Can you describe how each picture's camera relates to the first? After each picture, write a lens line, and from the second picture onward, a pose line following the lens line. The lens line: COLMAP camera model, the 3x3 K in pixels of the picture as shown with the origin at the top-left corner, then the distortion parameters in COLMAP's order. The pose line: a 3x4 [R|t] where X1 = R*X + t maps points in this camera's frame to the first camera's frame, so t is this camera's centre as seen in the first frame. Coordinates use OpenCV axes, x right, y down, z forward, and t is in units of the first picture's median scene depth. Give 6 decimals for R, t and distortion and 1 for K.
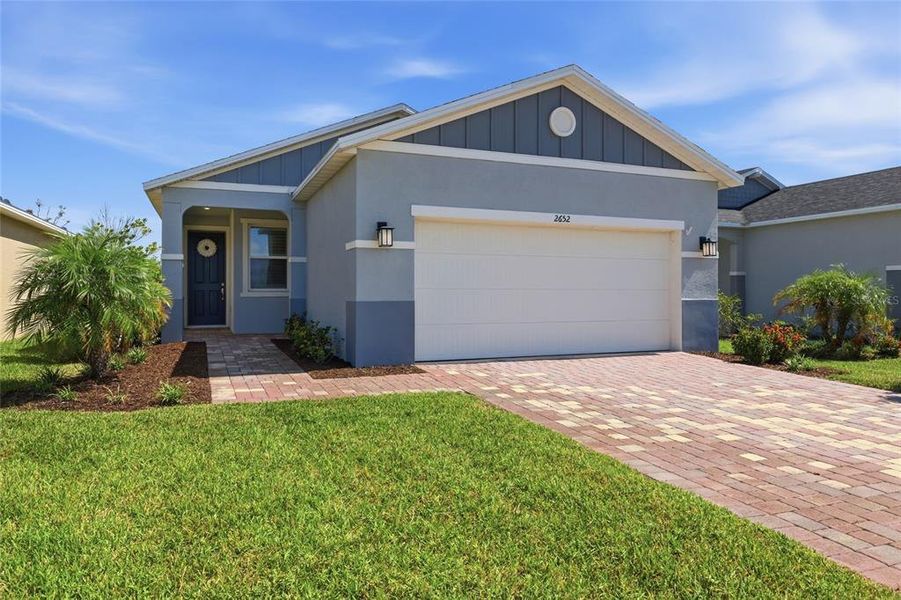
lens RADIAL K [[585.7, 0, 451.5], [0, 585.7, 286.2], [0, 0, 1]] dist [0.002301, 0.000819]
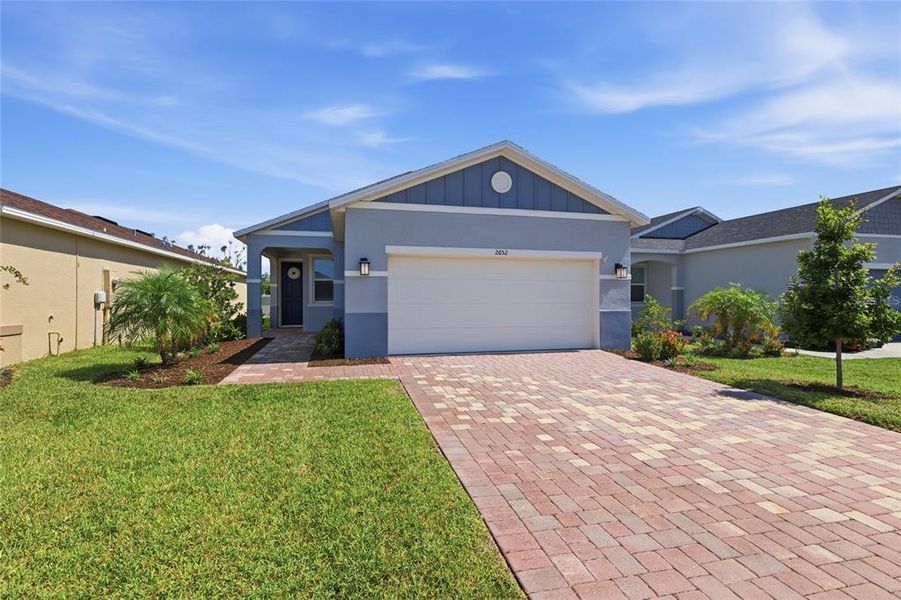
lens RADIAL K [[414.8, 0, 451.8], [0, 414.8, 295.3], [0, 0, 1]] dist [0.002423, 0.000031]
pose [[0.990432, -0.002409, -0.137980, 0.201054], [0.002685, 0.999995, 0.001814, -0.016124], [0.137975, -0.002167, 0.990433, 0.016335]]
